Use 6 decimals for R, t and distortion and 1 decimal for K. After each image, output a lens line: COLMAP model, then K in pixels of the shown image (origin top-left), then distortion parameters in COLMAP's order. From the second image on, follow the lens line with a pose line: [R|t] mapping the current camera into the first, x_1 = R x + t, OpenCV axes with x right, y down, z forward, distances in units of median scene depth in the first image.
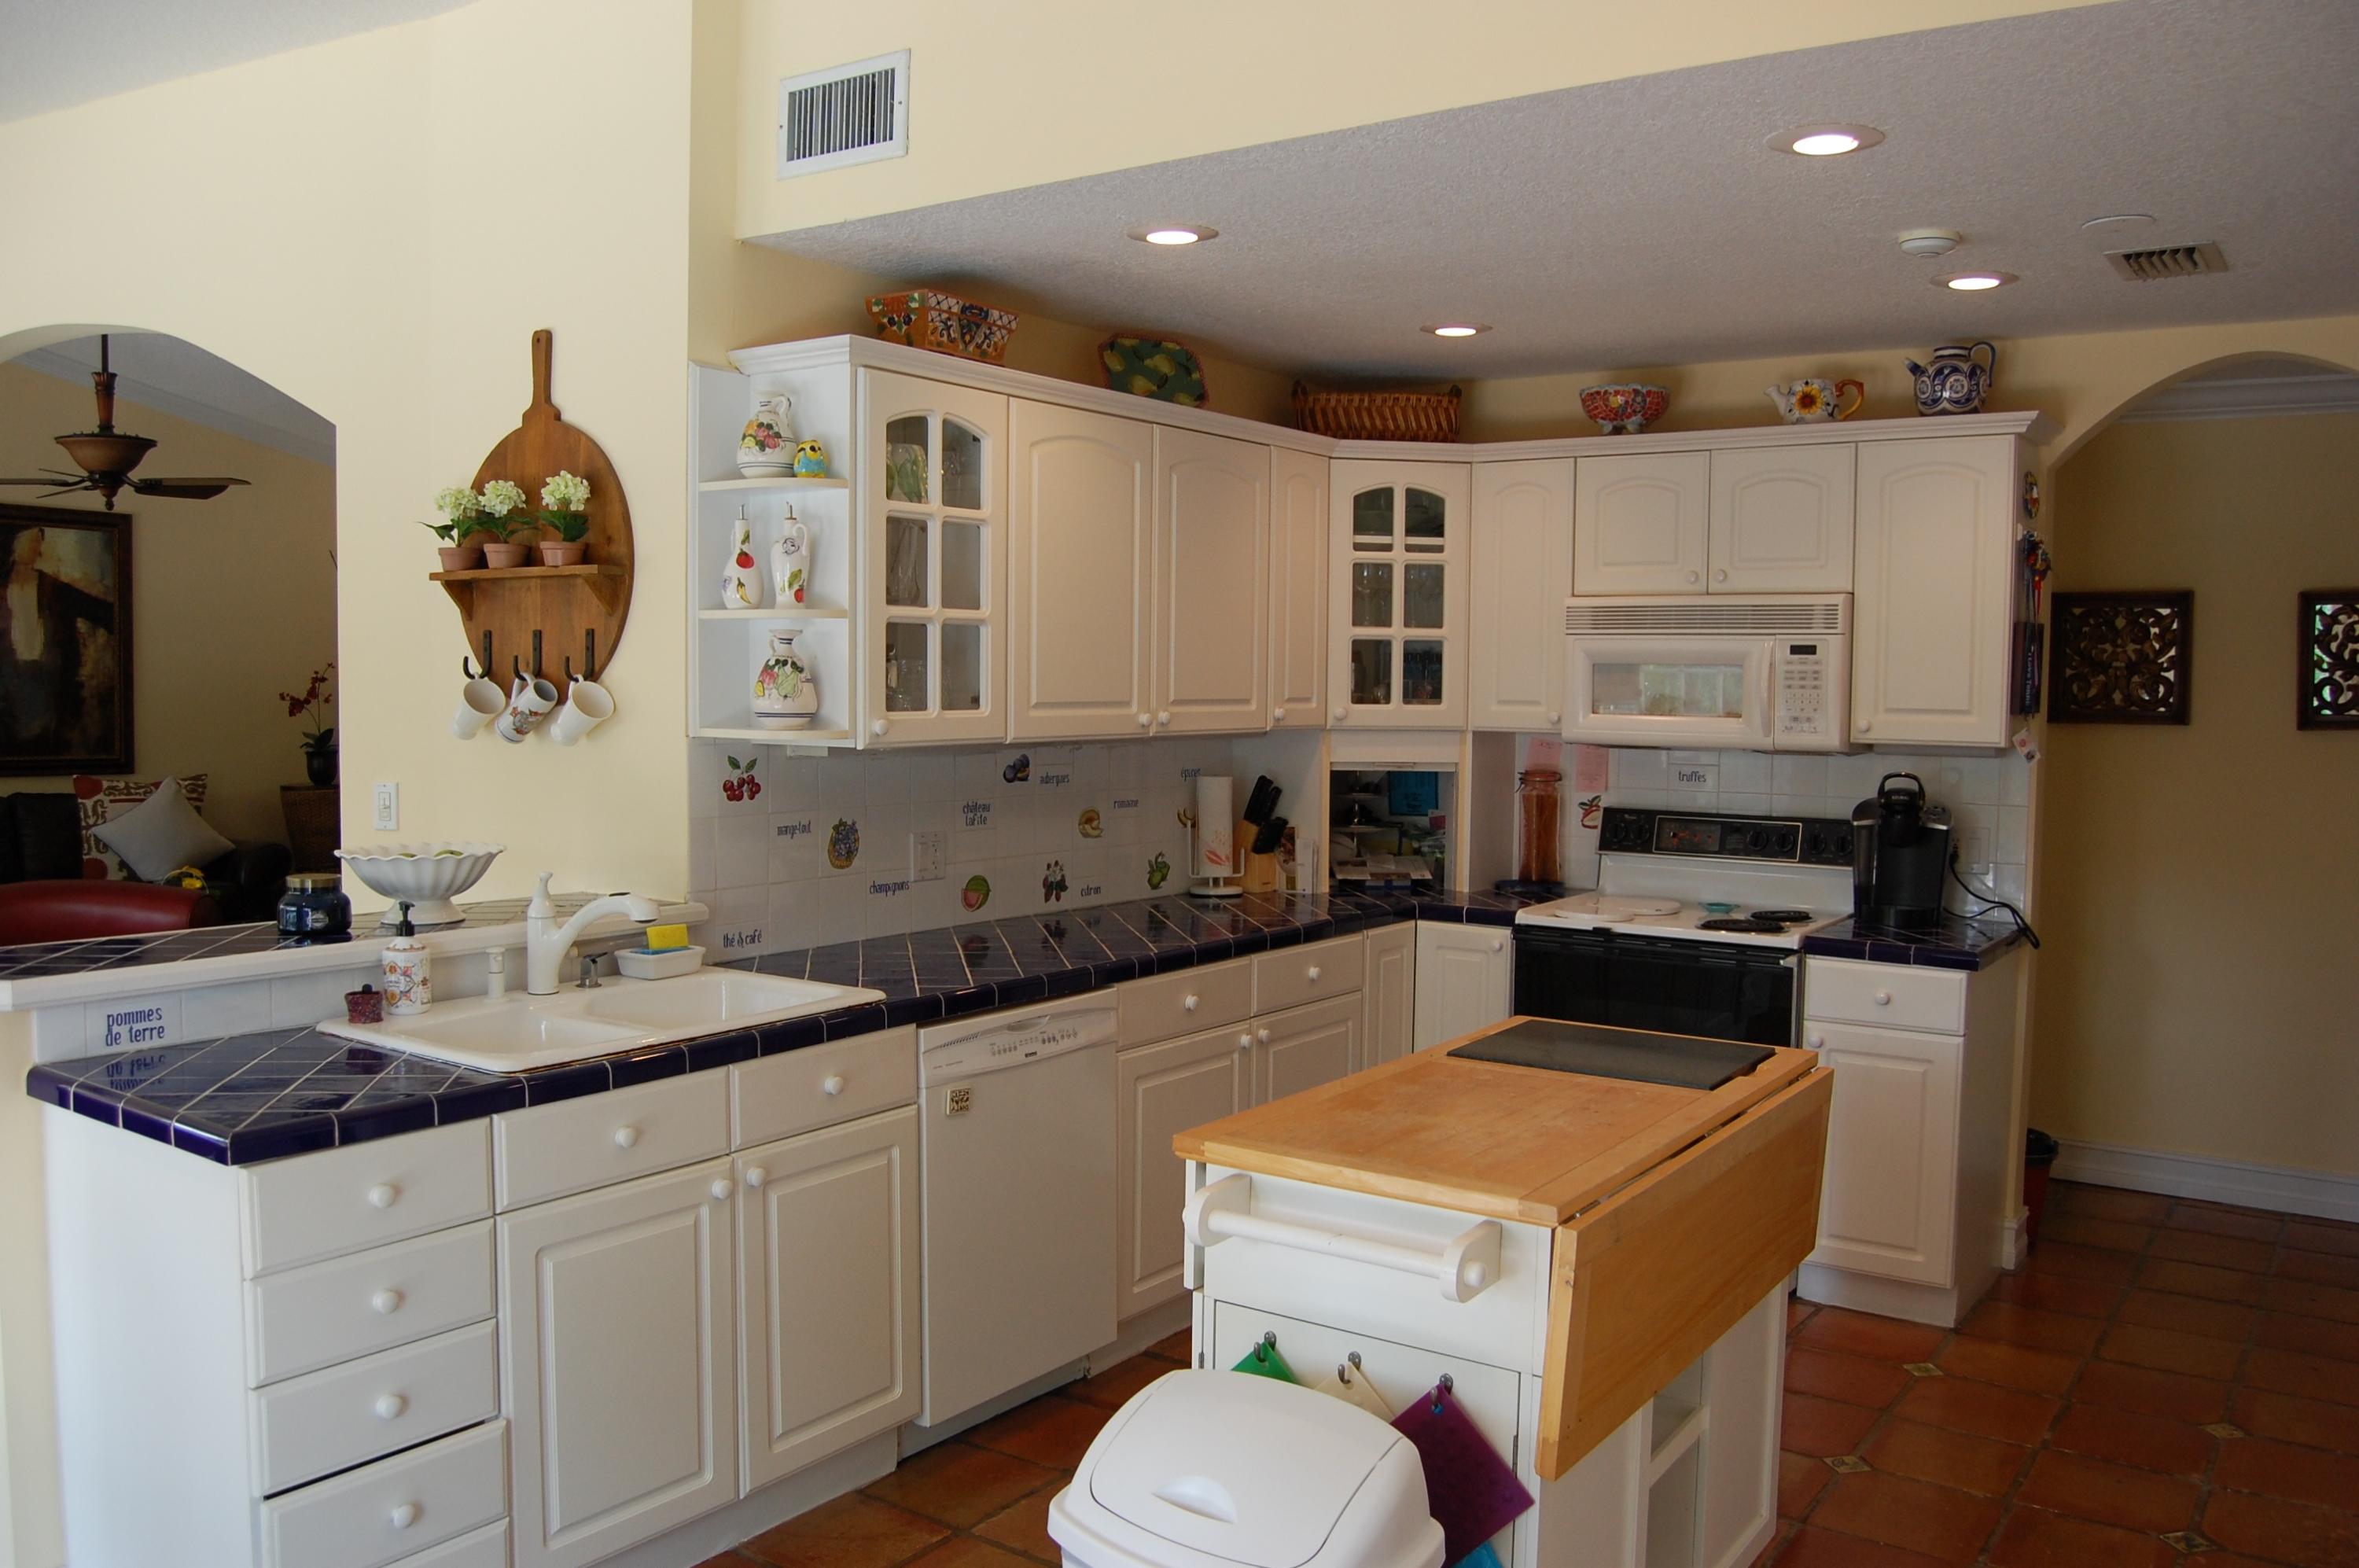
lens RADIAL K [[1878.3, 0, 1204.7], [0, 1878.3, 795.3], [0, 0, 1]] dist [-0.080861, 0.013082]
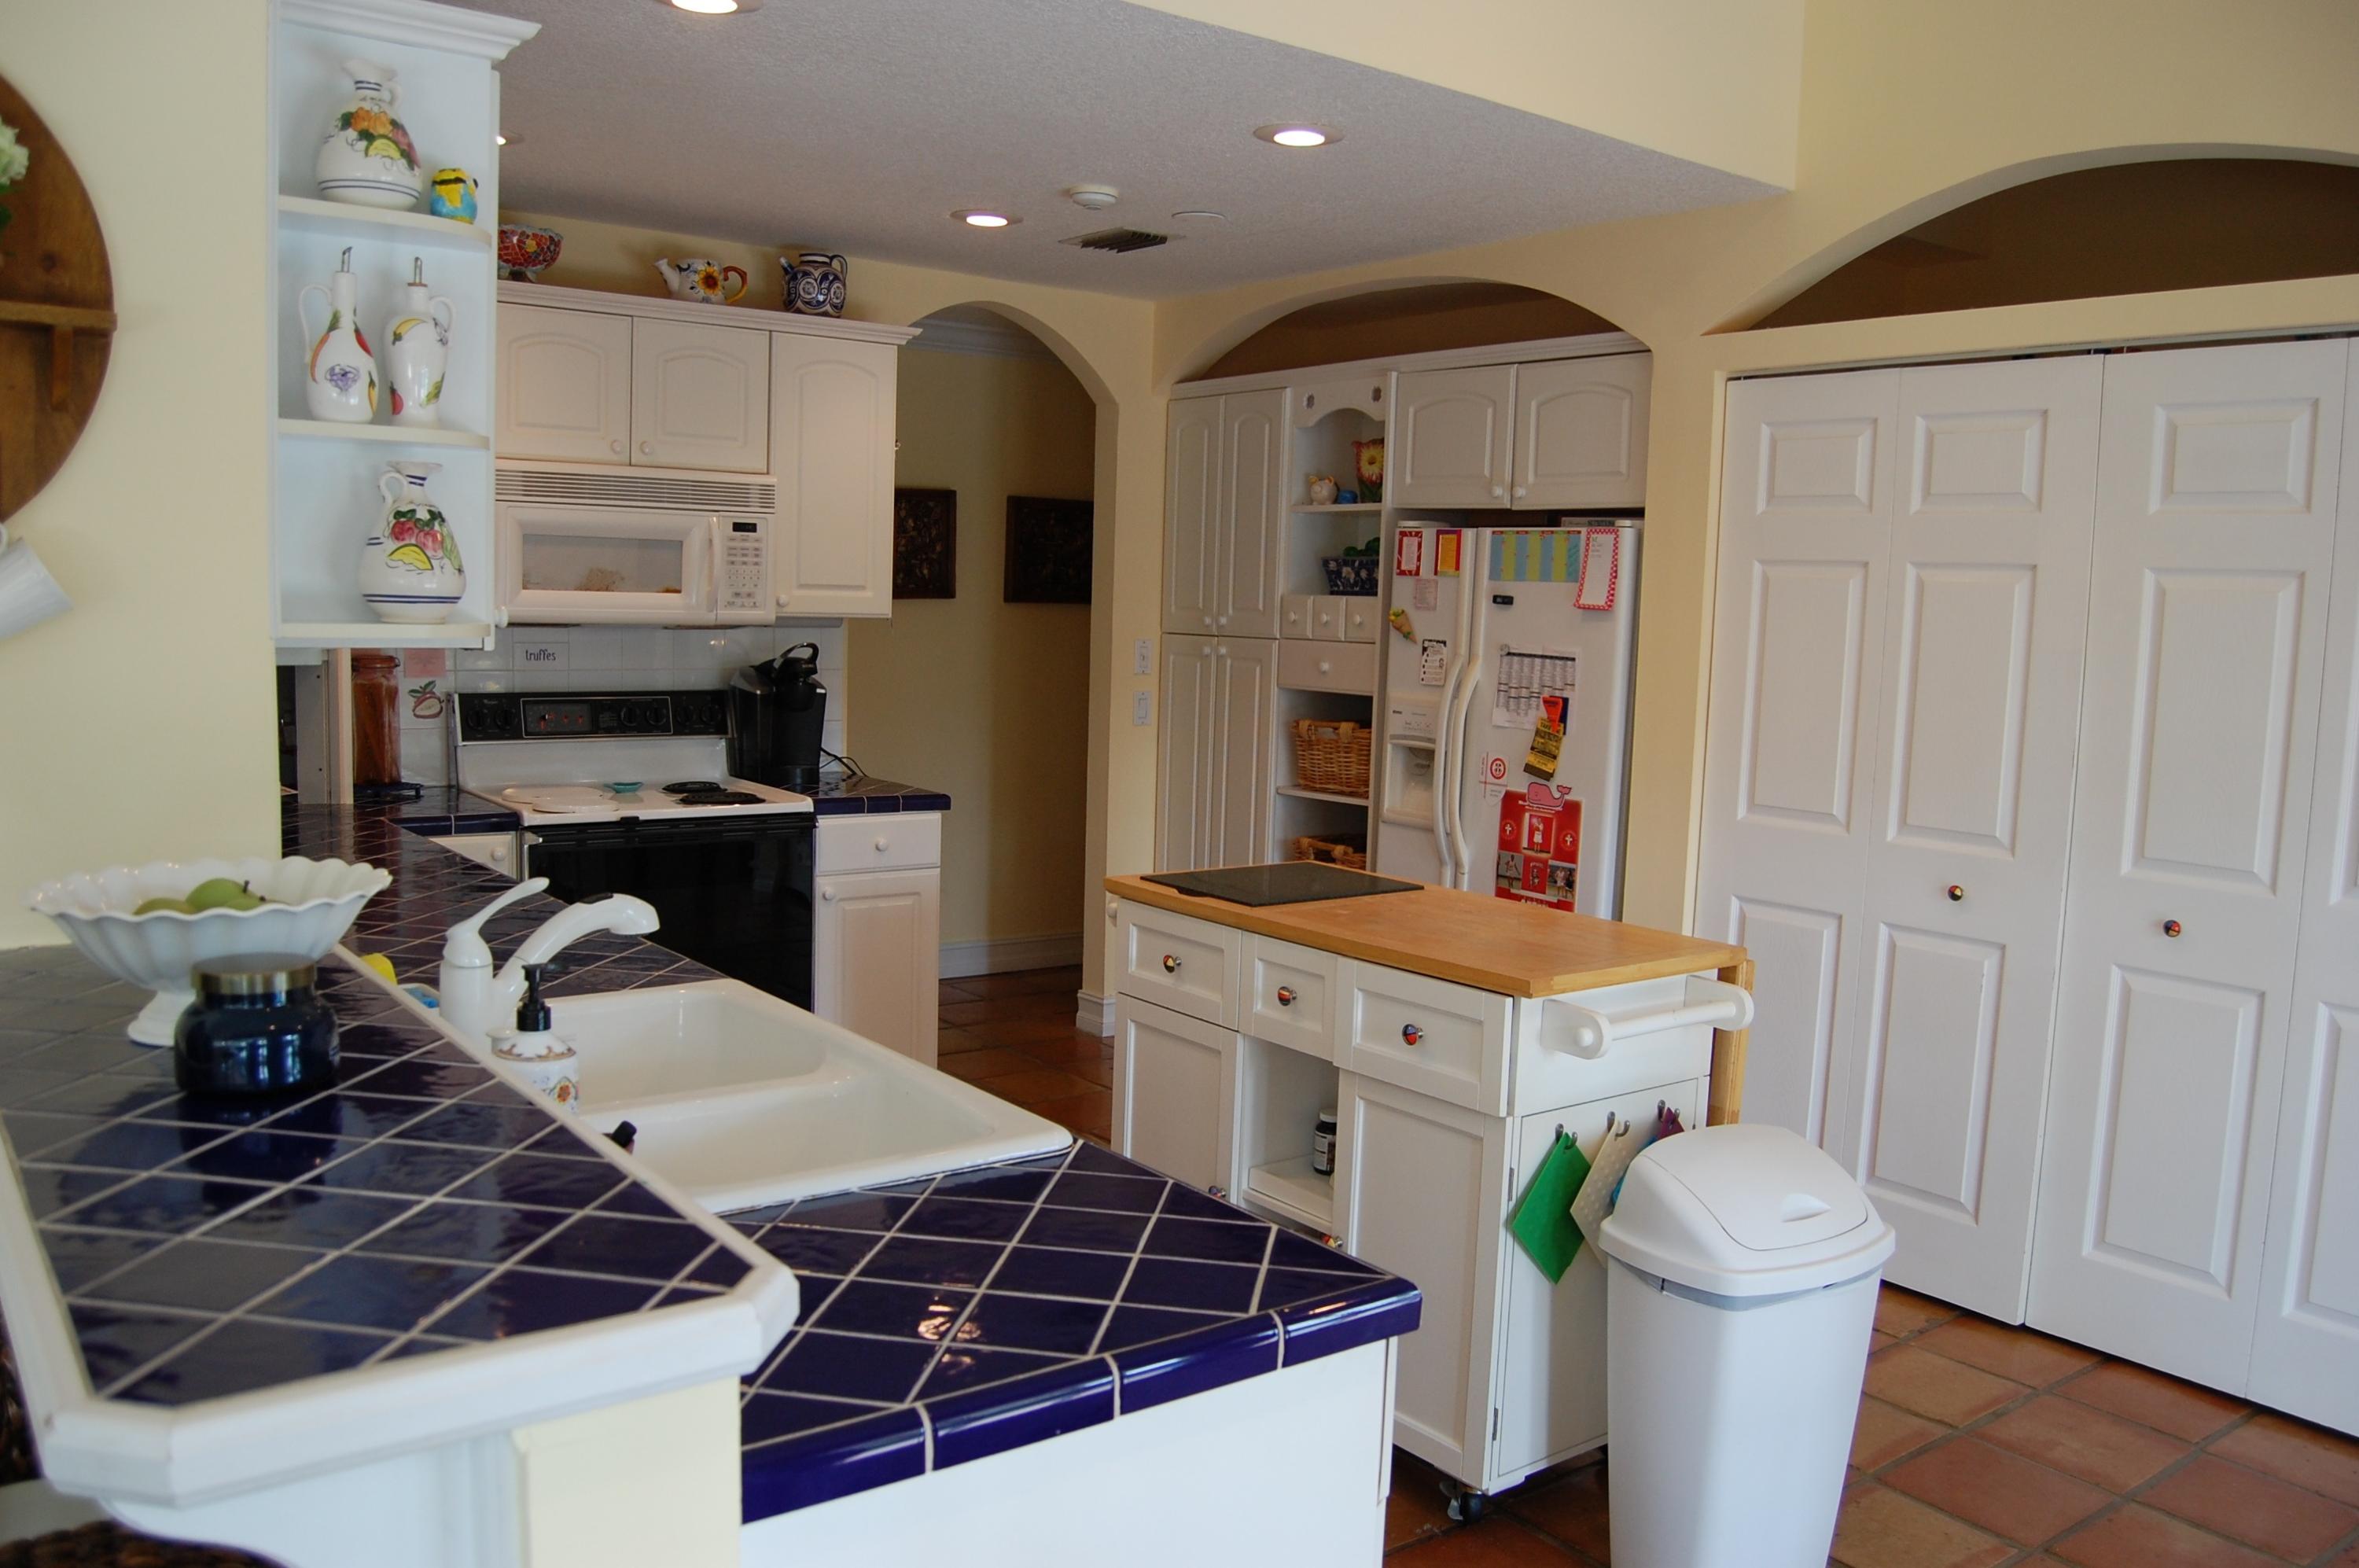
lens RADIAL K [[1878.3, 0, 1204.6], [0, 1878.3, 787.0], [0, 0, 1]] dist [-0.080861, 0.013082]
pose [[0.320391, -0.104984, 0.941450, -0.588408], [0.031888, 0.994472, 0.100044, -0.030141], [-0.946749, -0.002032, 0.321967, 0.421002]]
